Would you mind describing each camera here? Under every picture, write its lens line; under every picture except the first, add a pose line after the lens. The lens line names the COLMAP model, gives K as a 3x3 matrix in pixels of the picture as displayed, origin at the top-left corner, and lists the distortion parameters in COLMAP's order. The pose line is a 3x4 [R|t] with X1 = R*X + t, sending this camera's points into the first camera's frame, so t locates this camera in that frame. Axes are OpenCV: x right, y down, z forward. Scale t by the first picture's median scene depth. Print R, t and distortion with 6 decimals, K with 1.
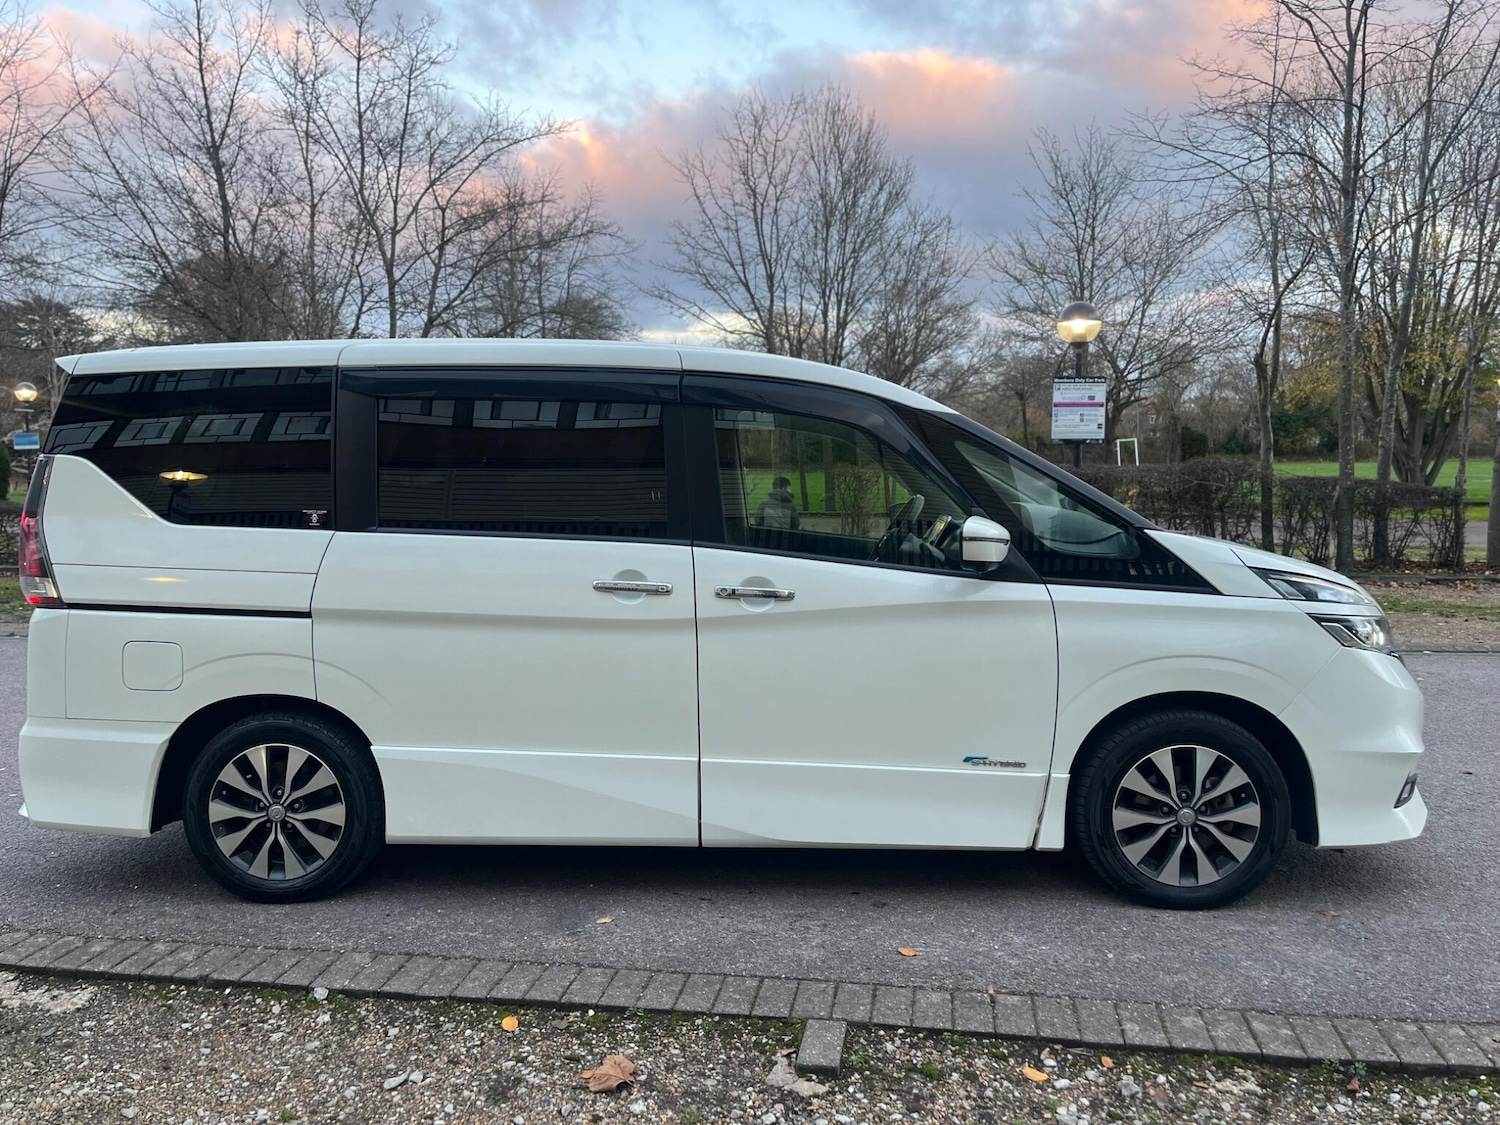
lens RADIAL K [[1166.8, 0, 745.1], [0, 1166.8, 562.4], [0, 0, 1]] dist [0.079184, -0.110118]
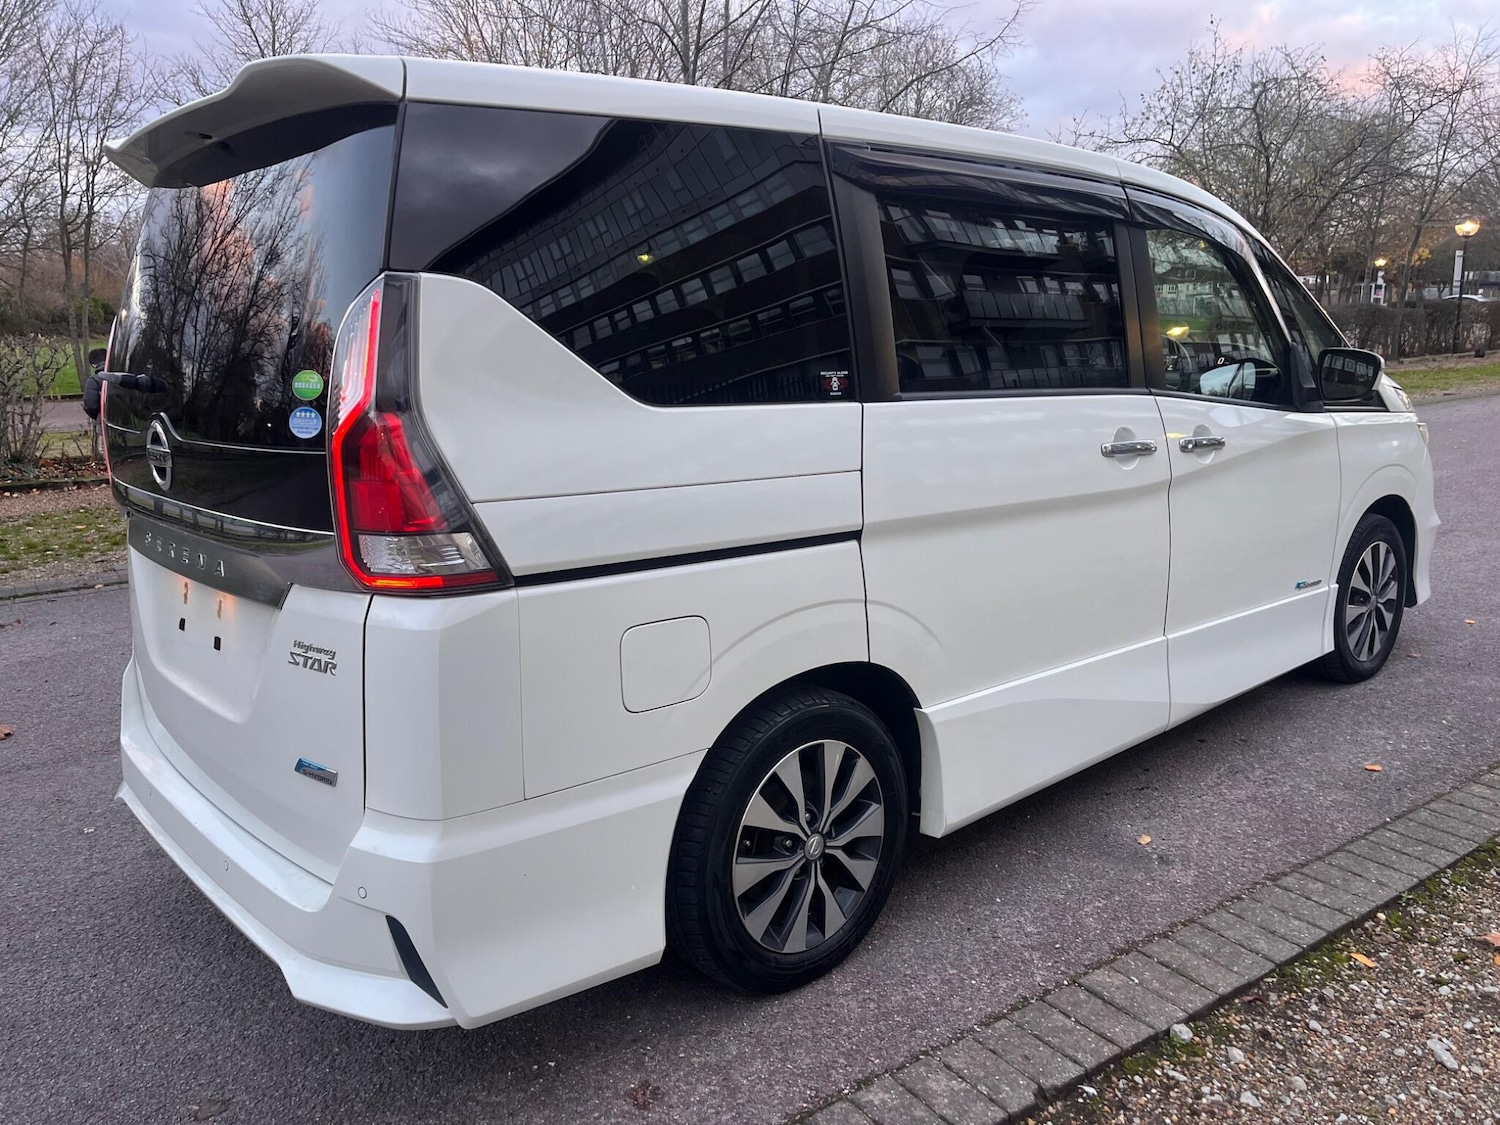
lens RADIAL K [[1166.8, 0, 746.2], [0, 1166.8, 570.9], [0, 0, 1]] dist [0.079184, -0.110118]
pose [[0.701524, -0.155730, 0.695422, -0.855054], [0.069309, 0.986115, 0.150909, -0.036657], [-0.709267, -0.057668, 0.702577, 0.589464]]
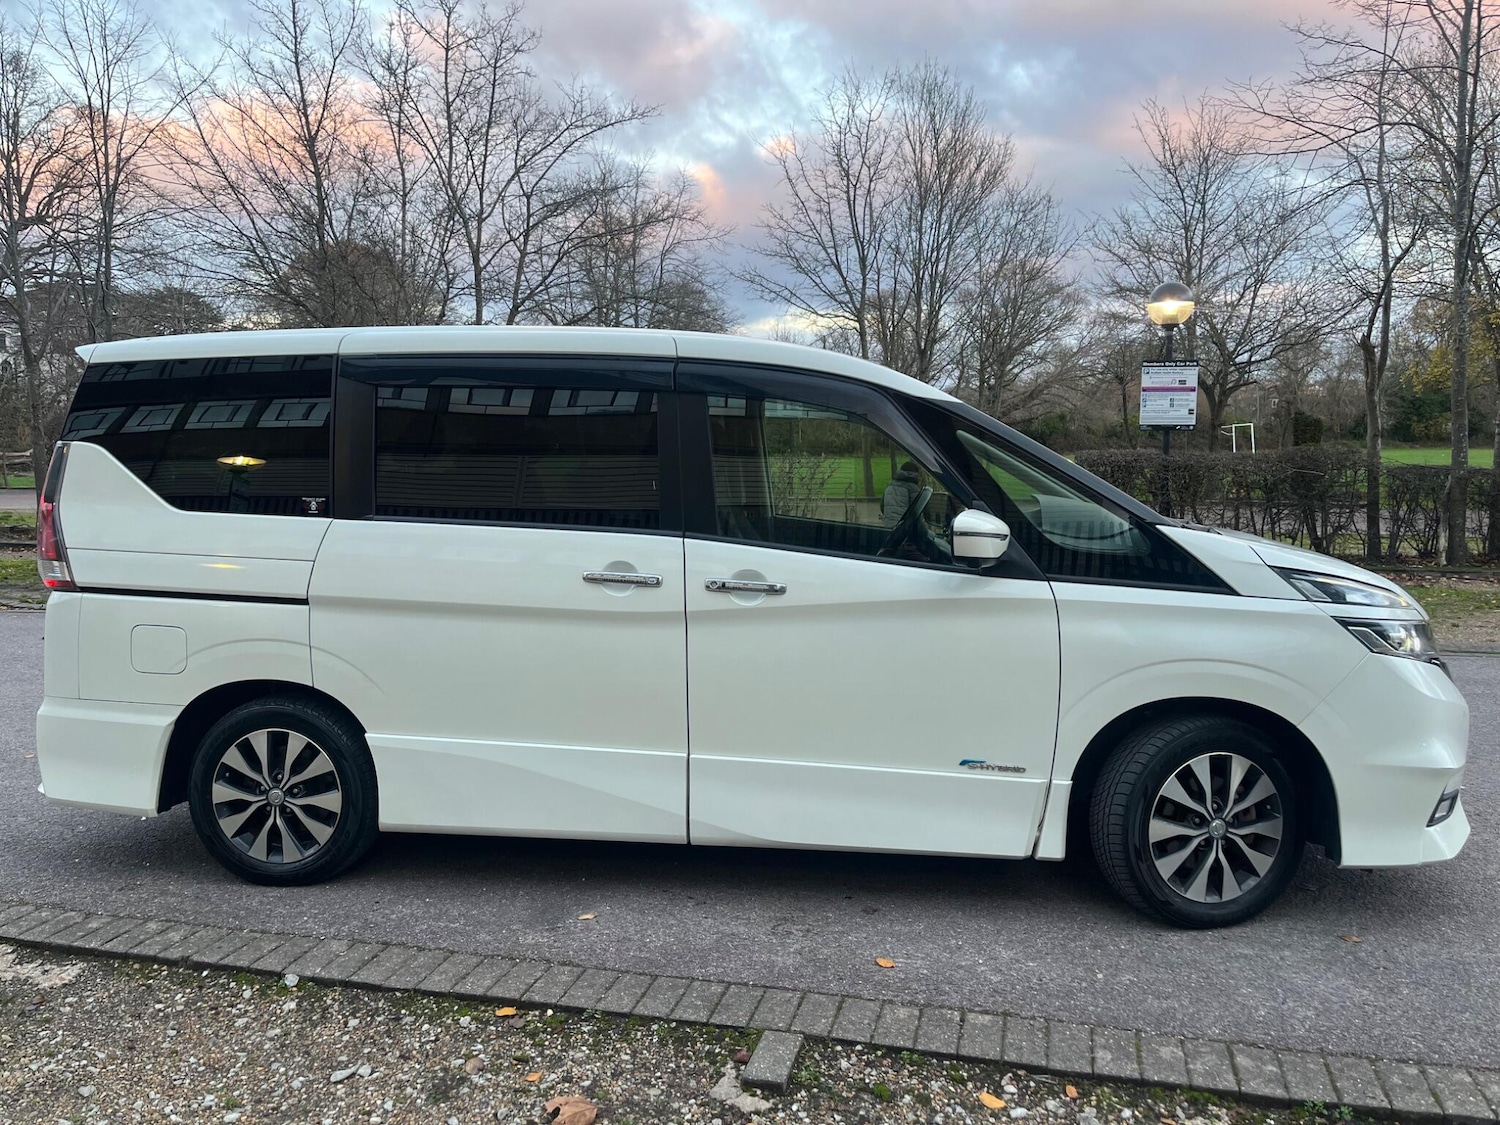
lens RADIAL K [[1166.8, 0, 752.3], [0, 1166.8, 553.3], [0, 0, 1]] dist [0.079184, -0.110118]
pose [[0.996069, 0.011705, -0.087802, 0.097384], [-0.011138, 0.999914, 0.006941, -0.007981], [0.087875, -0.005936, 0.996114, 0.029961]]
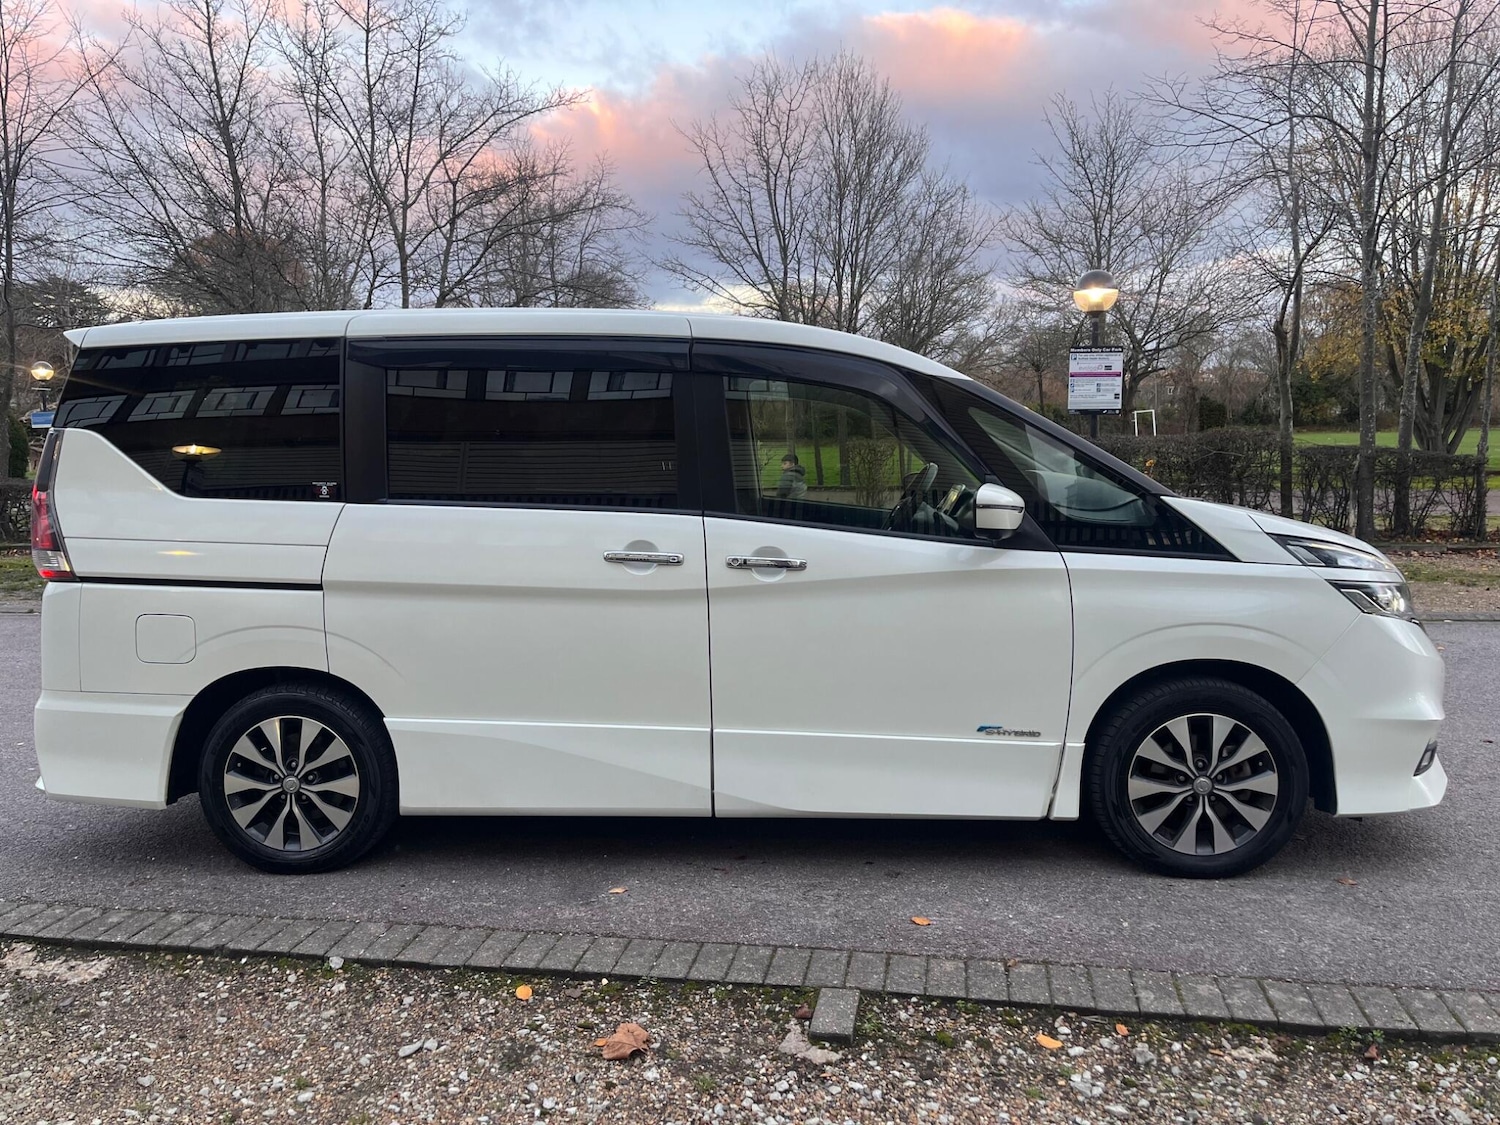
lens RADIAL K [[1166.8, 0, 746.2], [0, 1166.8, 561.9], [0, 0, 1]] dist [0.079184, -0.110118]
pose [[0.999904, -0.005750, -0.012574, 0.003457], [0.006008, 0.999770, 0.020599, 0.004650], [0.012453, -0.020673, 0.999709, 0.006799]]
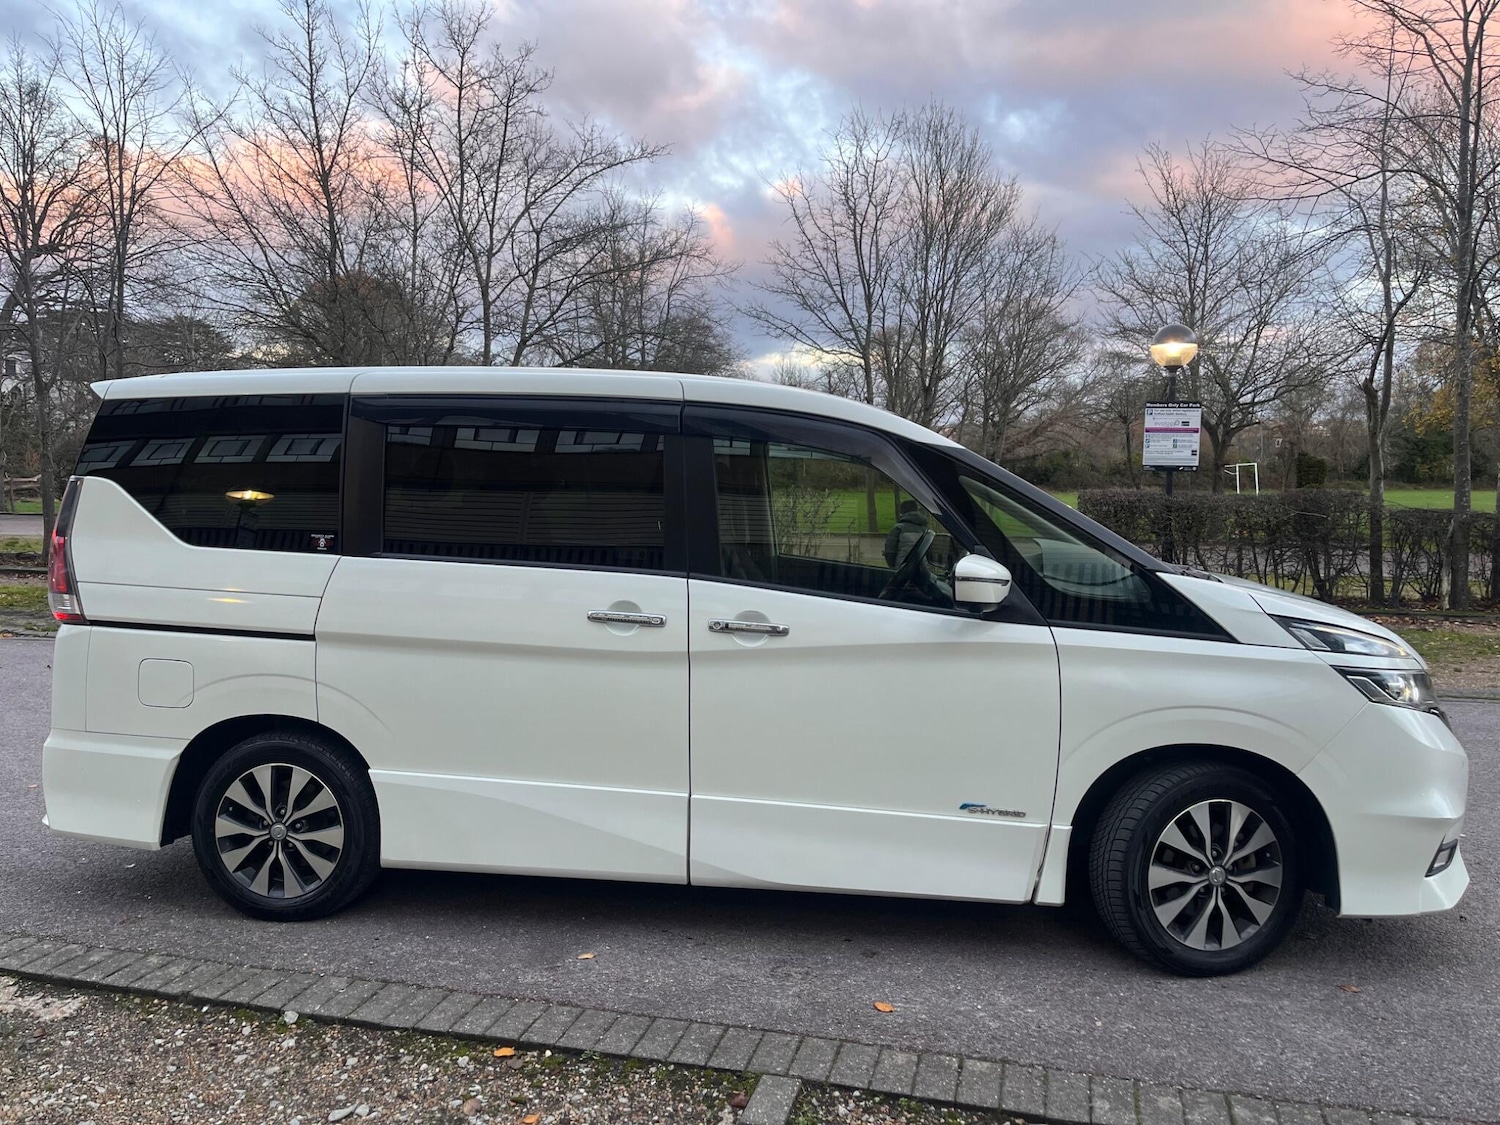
lens RADIAL K [[1166.8, 0, 751.8], [0, 1166.8, 557.4], [0, 0, 1]] dist [0.079184, -0.110118]
pose [[0.995590, 0.021049, -0.091424, 0.097806], [-0.022720, 0.999593, -0.017277, -0.015489], [0.091023, 0.019278, 0.995662, 0.021115]]
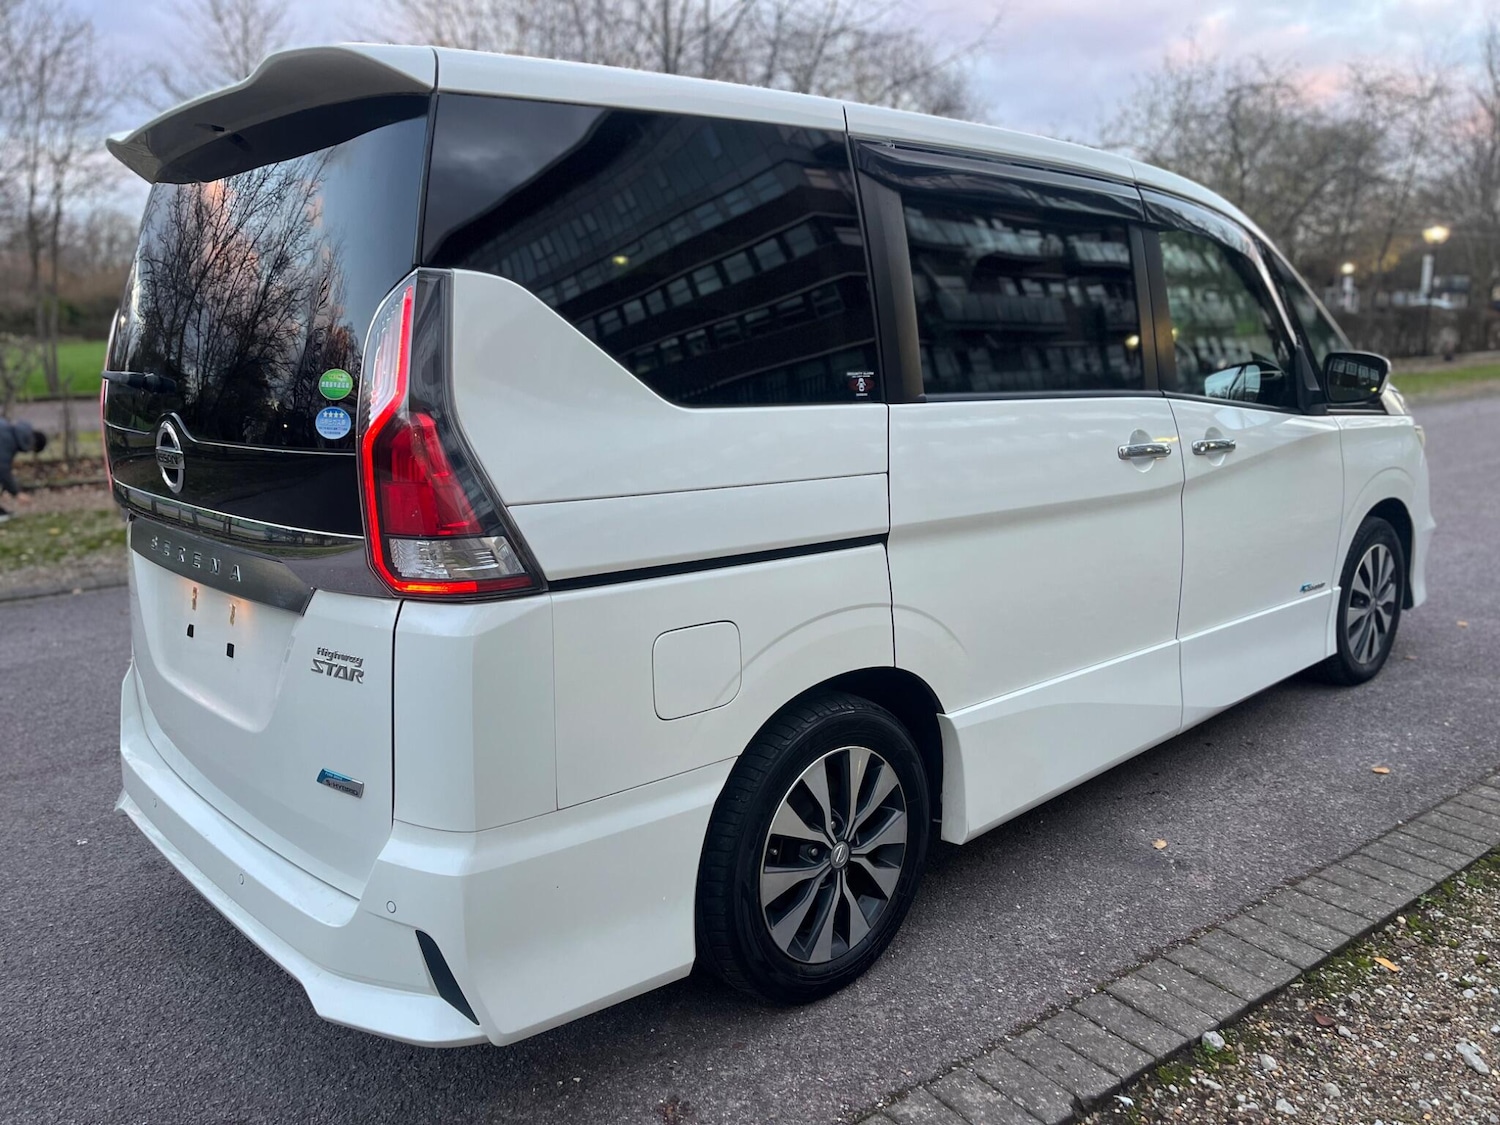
lens RADIAL K [[1166.8, 0, 746.3], [0, 1166.8, 574.0], [0, 0, 1]] dist [0.079184, -0.110118]
pose [[0.684814, -0.156988, 0.711607, -0.866688], [0.067699, 0.986002, 0.152372, -0.037369], [-0.725566, -0.056172, 0.685856, 0.617234]]
